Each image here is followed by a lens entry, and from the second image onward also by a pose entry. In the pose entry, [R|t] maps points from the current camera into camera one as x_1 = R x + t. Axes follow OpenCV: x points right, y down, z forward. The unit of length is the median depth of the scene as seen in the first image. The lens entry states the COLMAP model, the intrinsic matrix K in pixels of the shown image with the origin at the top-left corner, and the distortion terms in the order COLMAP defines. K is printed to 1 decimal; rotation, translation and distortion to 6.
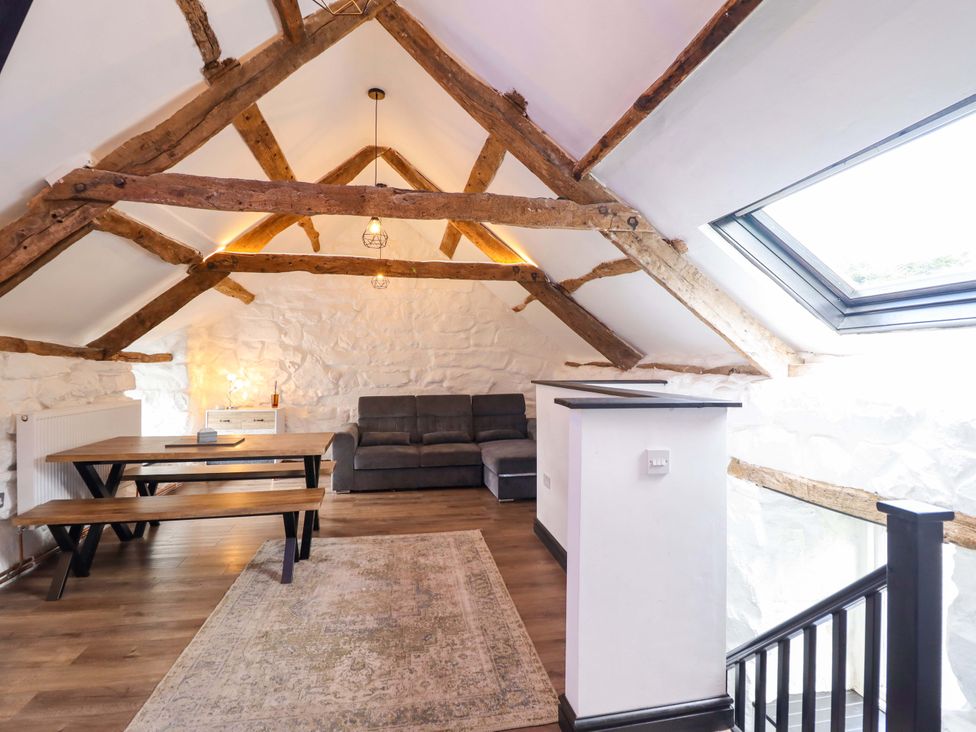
lens RADIAL K [[502.8, 0, 489.1], [0, 502.8, 351.4], [0, 0, 1]] dist [-0.000864, -0.013507]
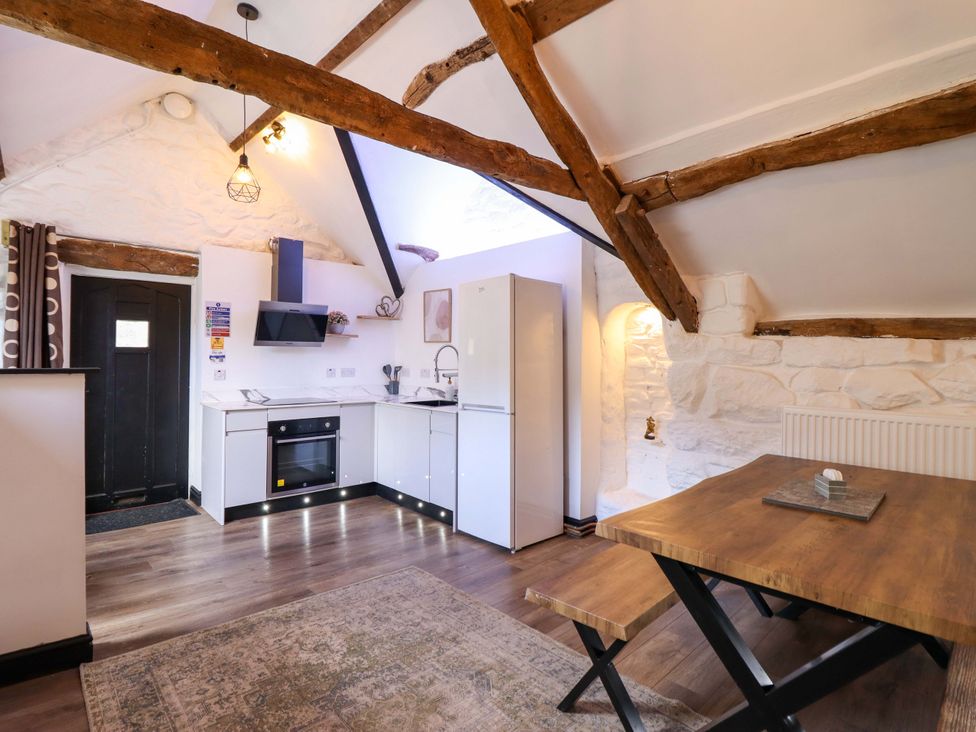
lens RADIAL K [[505.3, 0, 488.2], [0, 505.3, 351.5], [0, 0, 1]] dist [-0.000935, -0.013256]
pose [[-0.844683, -0.019105, -0.534926, 0.001015], [0.002481, 0.999212, -0.039604, 0.048292], [0.535261, -0.034779, -0.843970, 1.129541]]
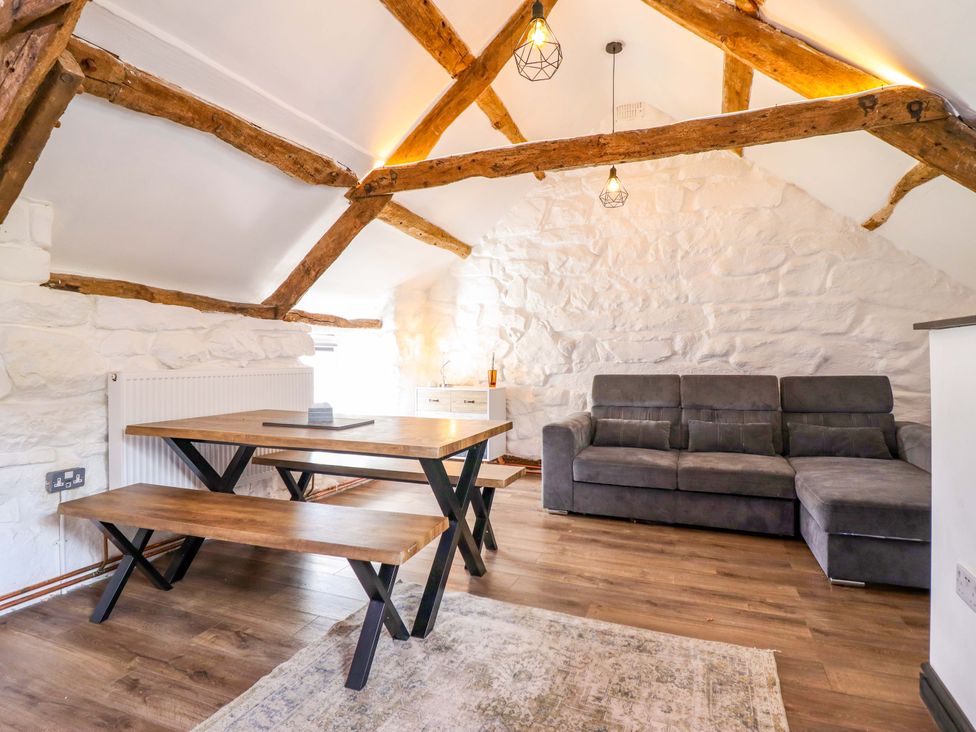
lens RADIAL K [[538.1, 0, 487.1], [0, 538.1, 351.3], [0, 0, 1]] dist [0.002233, -0.013253]
pose [[0.841157, -0.006476, -0.540752, 0.027967], [0.016491, 0.999770, 0.013679, 0.069323], [0.540539, -0.020423, 0.841071, 0.455706]]
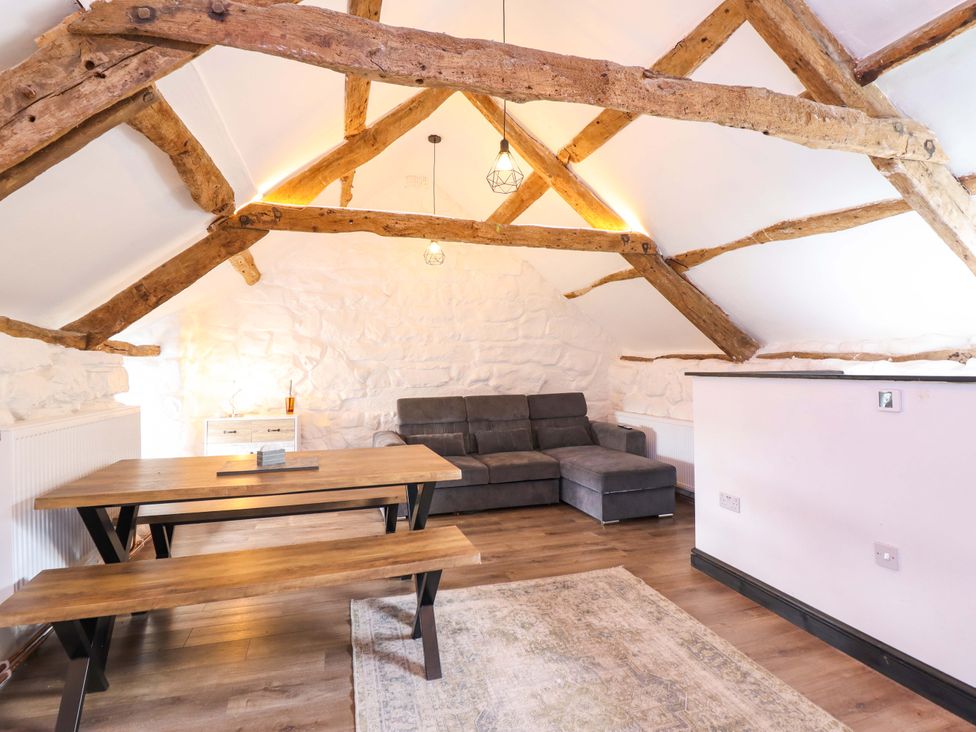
lens RADIAL K [[505.3, 0, 488.2], [0, 505.3, 351.5], [0, 0, 1]] dist [-0.000935, -0.013256]
pose [[0.993920, -0.005173, 0.109979, -0.309563], [0.005755, 0.999971, -0.004974, 0.027938], [-0.109950, 0.005576, 0.993921, 0.254596]]
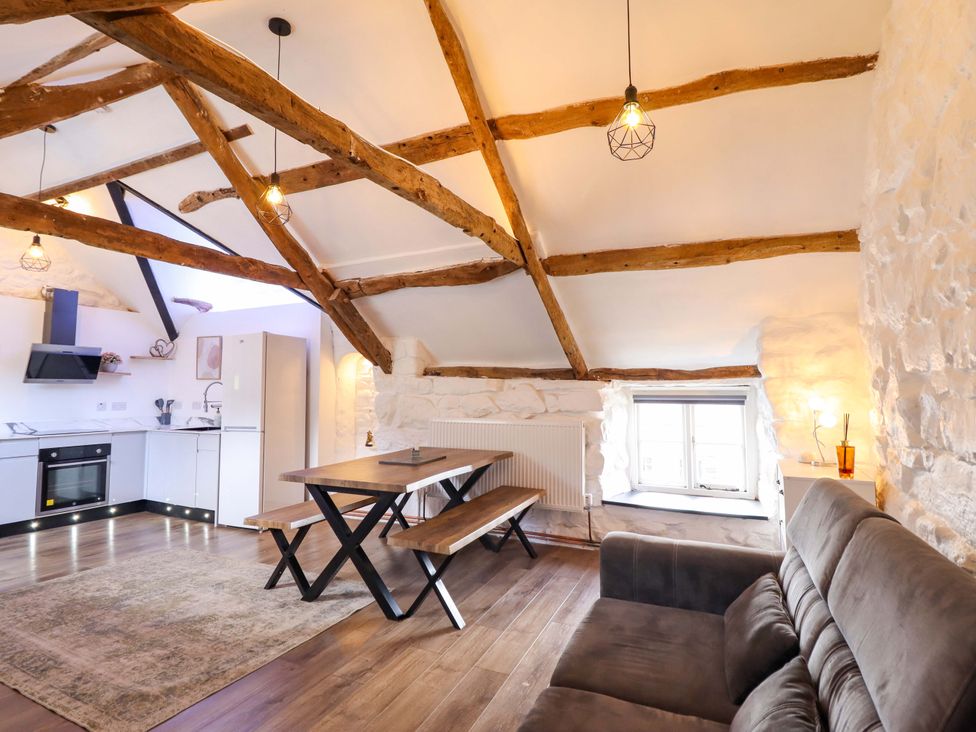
lens RADIAL K [[502.8, 0, 489.1], [0, 502.8, 351.4], [0, 0, 1]] dist [-0.000864, -0.013507]
pose [[-0.584994, -0.066305, -0.808323, 0.164096], [0.024369, 0.994766, -0.099235, 0.062067], [0.810672, -0.077750, -0.580316, 1.558732]]
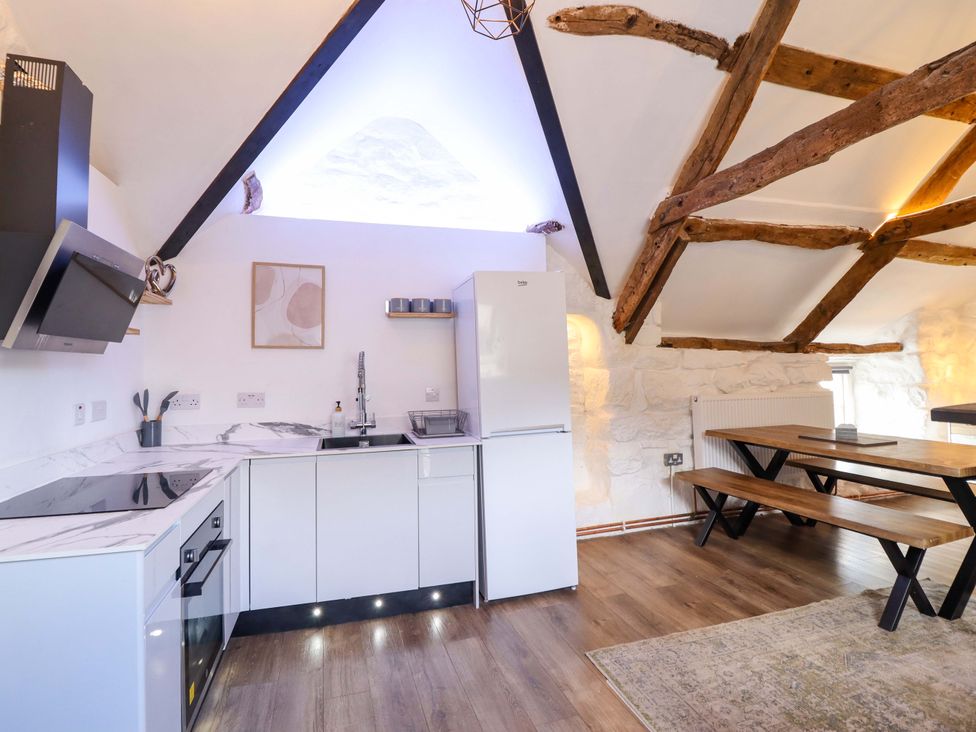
lens RADIAL K [[505.3, 0, 488.2], [0, 505.3, 351.5], [0, 0, 1]] dist [-0.000935, -0.013256]
pose [[0.111472, -0.037761, -0.993050, 0.240162], [0.046355, 0.998388, -0.032761, 0.021581], [0.992686, -0.042381, 0.113043, 0.243790]]
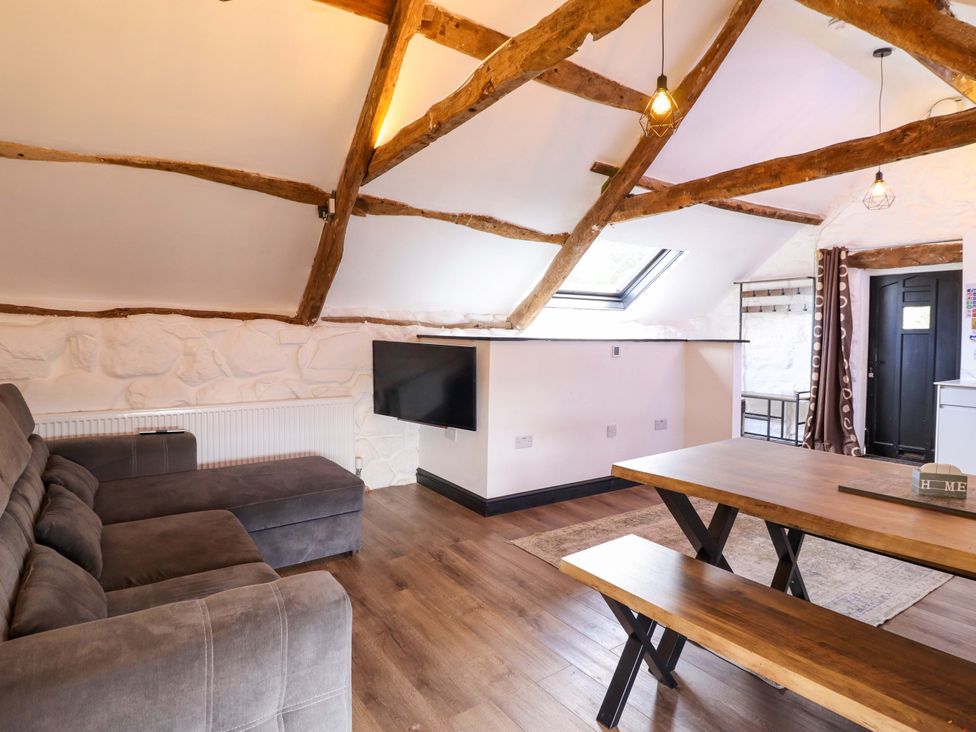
lens RADIAL K [[548.2, 0, 490.4], [0, 548.2, 351.1], [0, 0, 1]] dist [0.004524, -0.014490]
pose [[-0.409866, -0.038712, 0.911324, -0.737007], [-0.038817, 0.998934, 0.024976, 0.058709], [-0.911320, -0.025138, -0.410932, 1.377113]]
